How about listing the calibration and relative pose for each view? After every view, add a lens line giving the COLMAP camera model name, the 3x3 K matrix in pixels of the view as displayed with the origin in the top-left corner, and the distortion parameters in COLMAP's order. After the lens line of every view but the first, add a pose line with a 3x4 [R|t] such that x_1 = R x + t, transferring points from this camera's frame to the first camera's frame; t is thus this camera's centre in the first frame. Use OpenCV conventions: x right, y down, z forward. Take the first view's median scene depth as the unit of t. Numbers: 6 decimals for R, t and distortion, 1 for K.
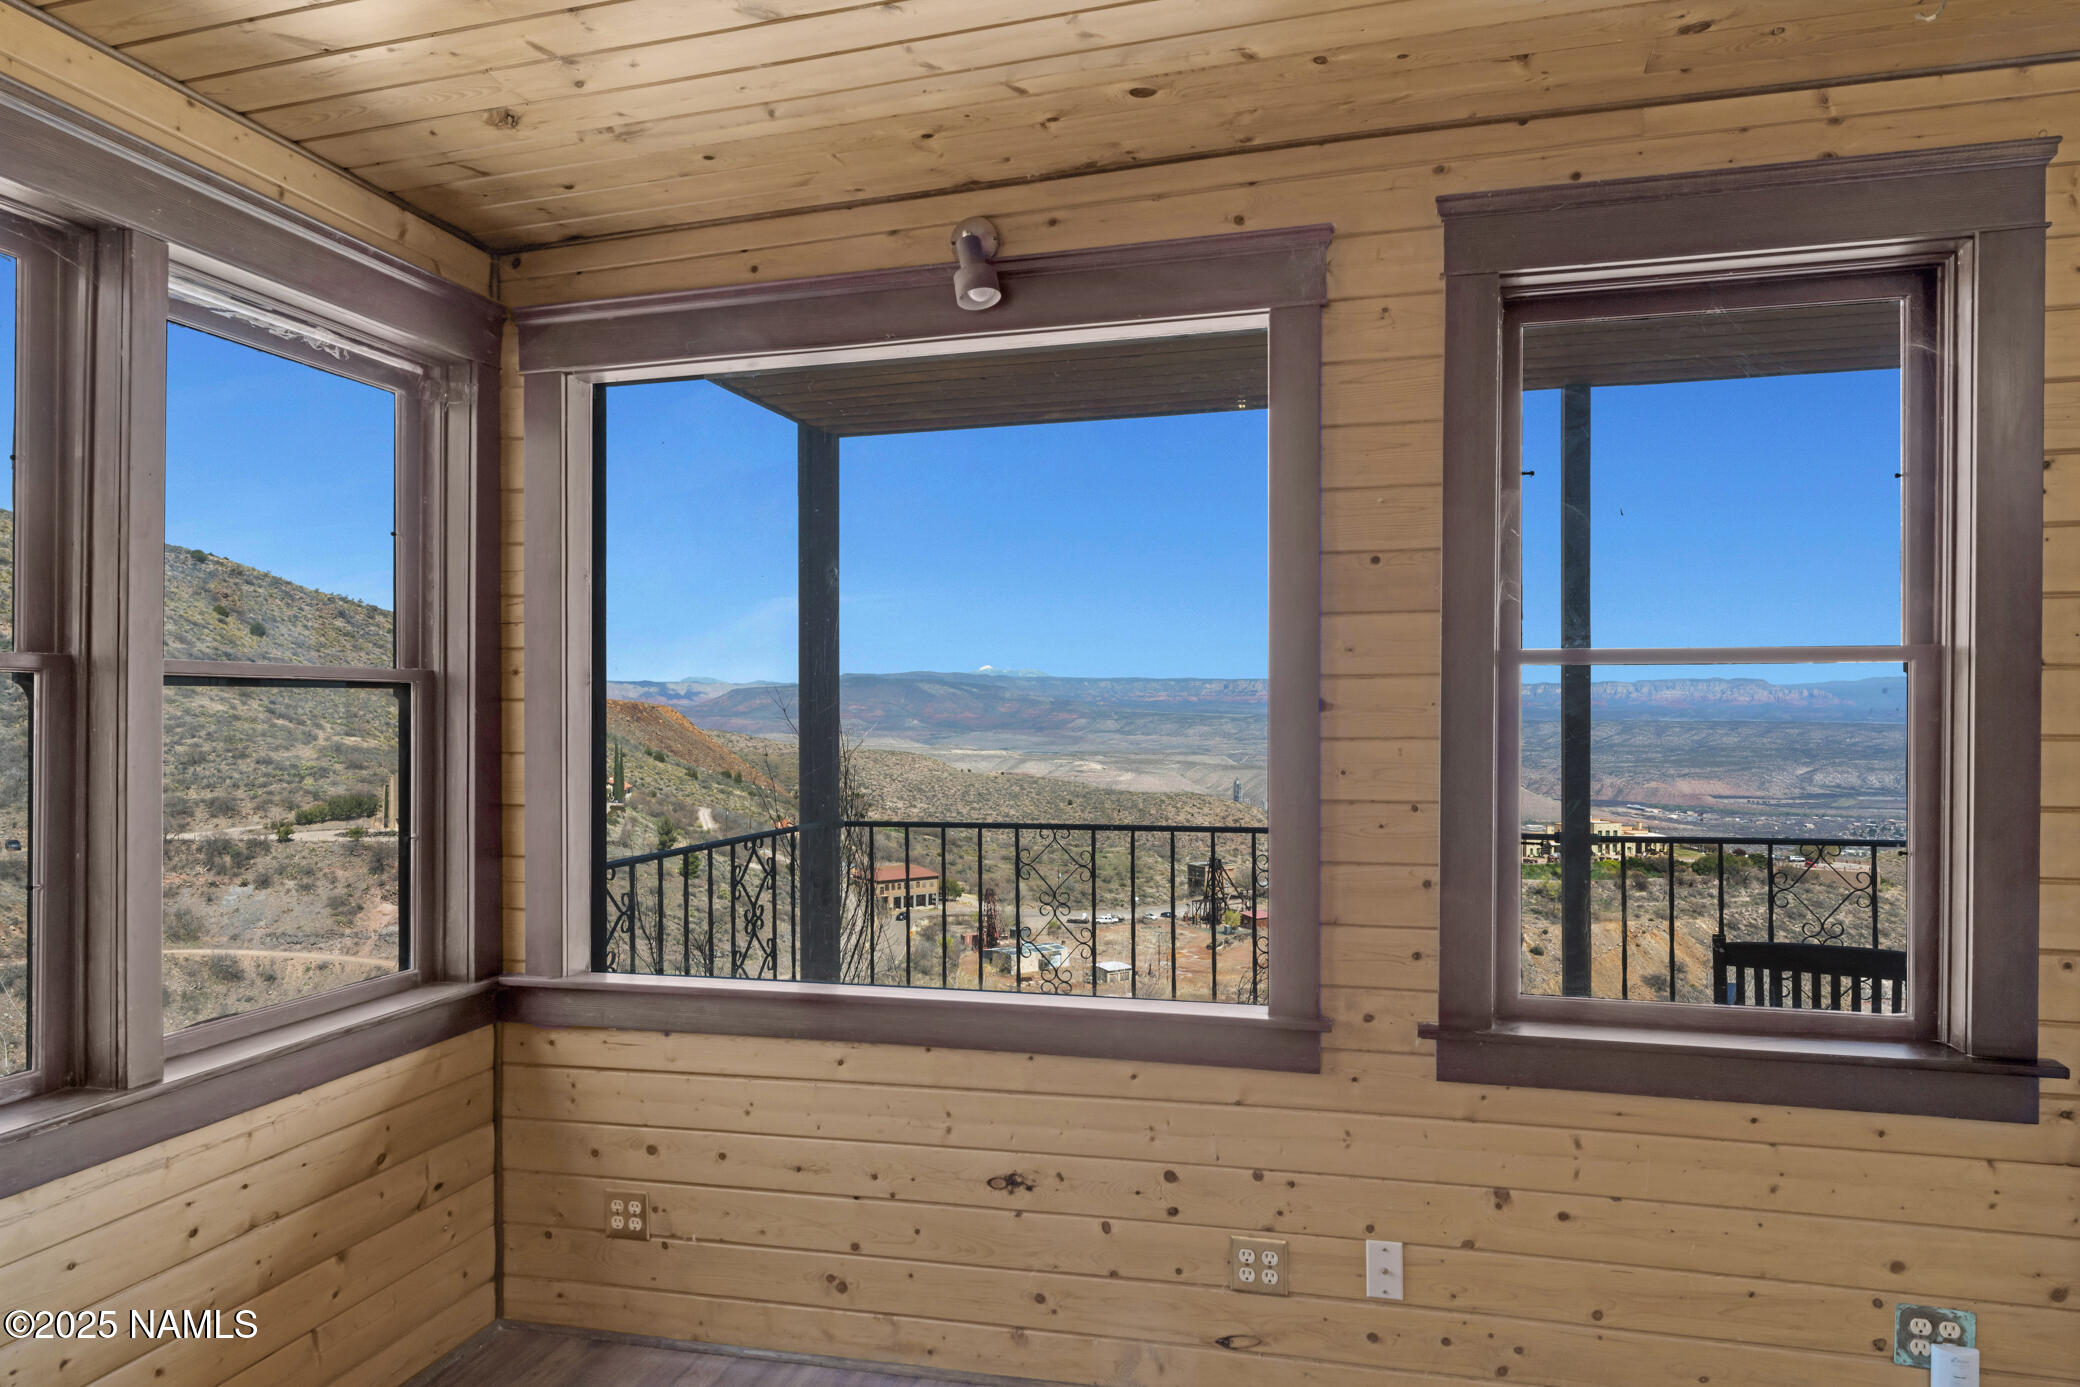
lens RADIAL K [[1286.7, 0, 1036.3], [0, 1286.7, 706.6], [0, 0, 1]] dist [0.002430, -0.001120]
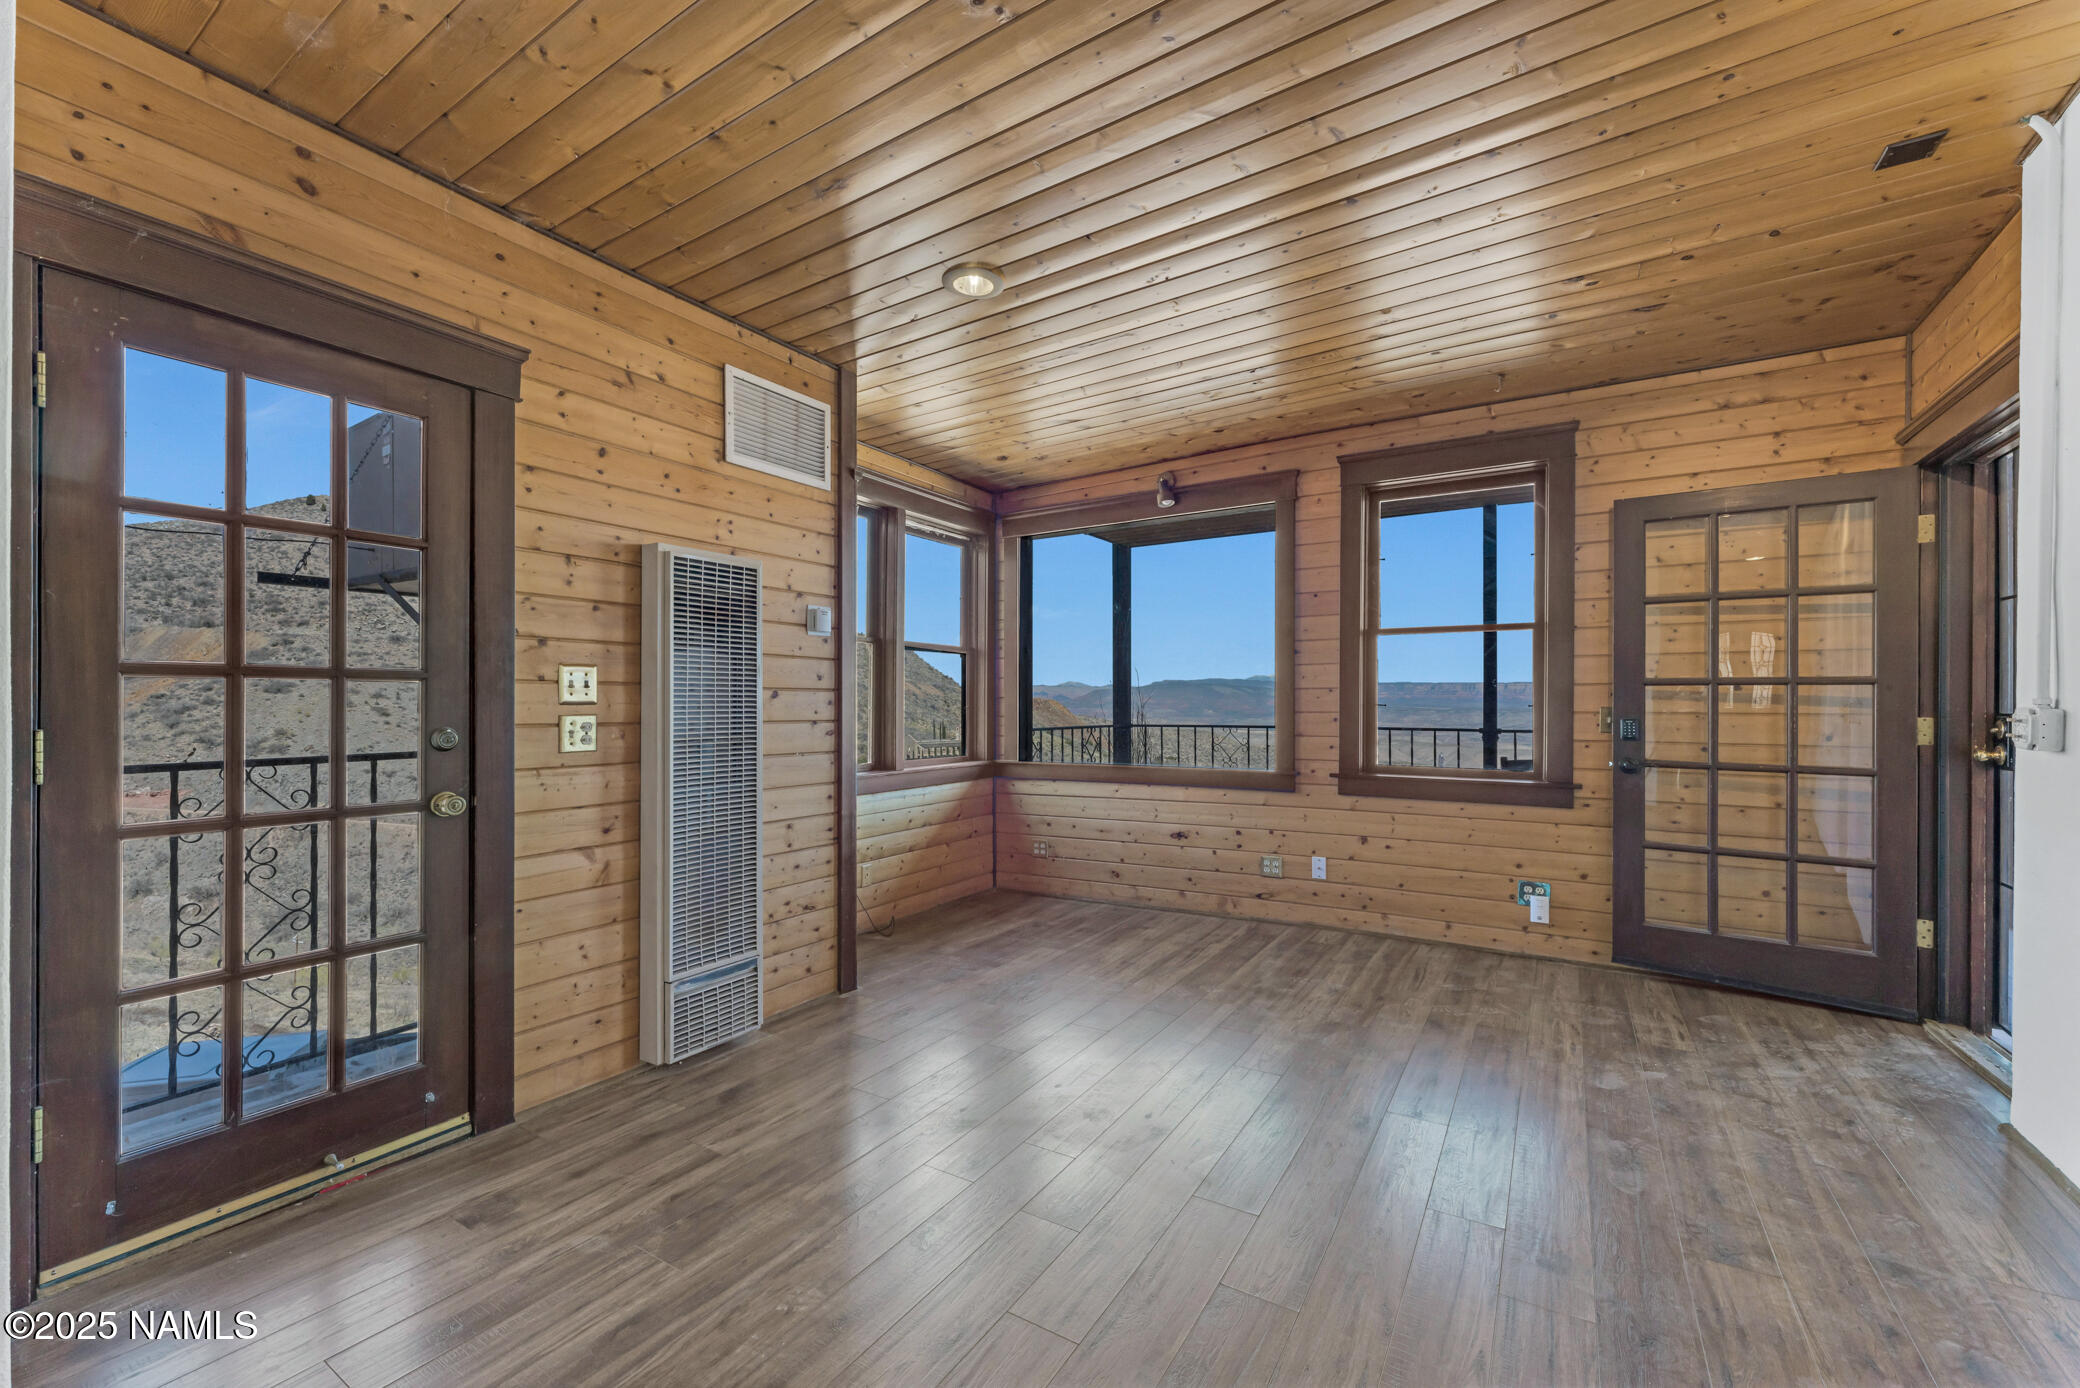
lens RADIAL K [[827.8, 0, 1040.3], [0, 827.8, 699.1], [0, 0, 1]] dist [-0.000207, -0.000028]
pose [[0.956326, 0.002286, -0.292292, 0.127681], [-0.003089, 0.999993, -0.002285, 0.059269], [0.292285, 0.003088, 0.956326, -0.447449]]
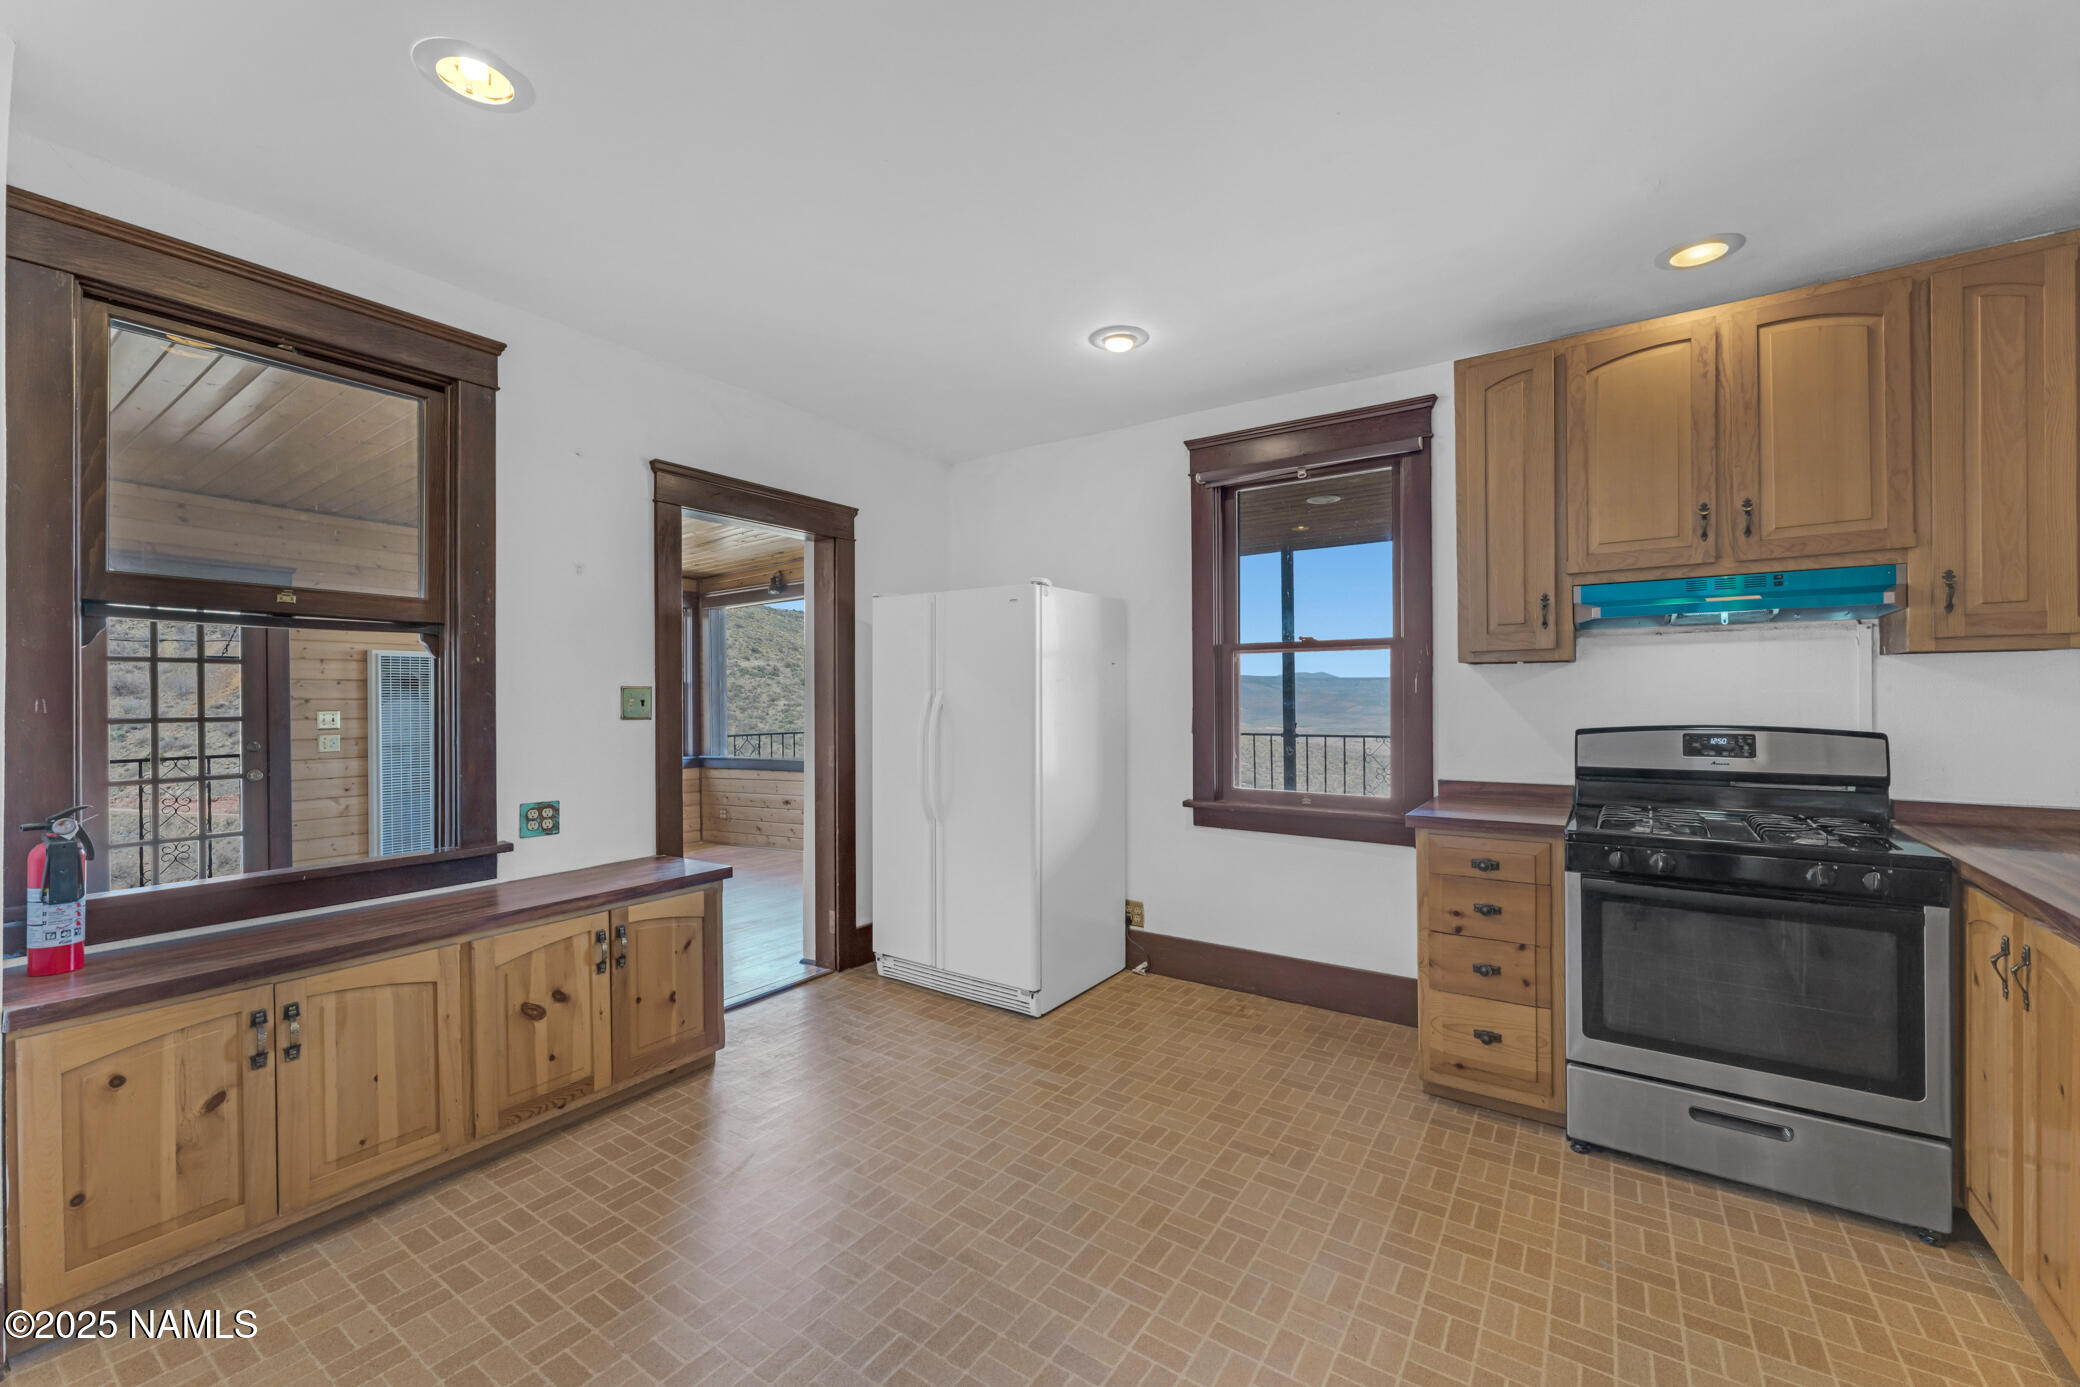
lens RADIAL K [[827.8, 0, 1038.8], [0, 827.8, 698.8], [0, 0, 1]] dist [-0.000207, -0.000028]
pose [[0.945041, -0.009407, -0.326817, 1.023129], [0.009289, 0.999955, -0.001921, 0.029986], [0.326820, -0.001221, 0.945086, -0.793322]]
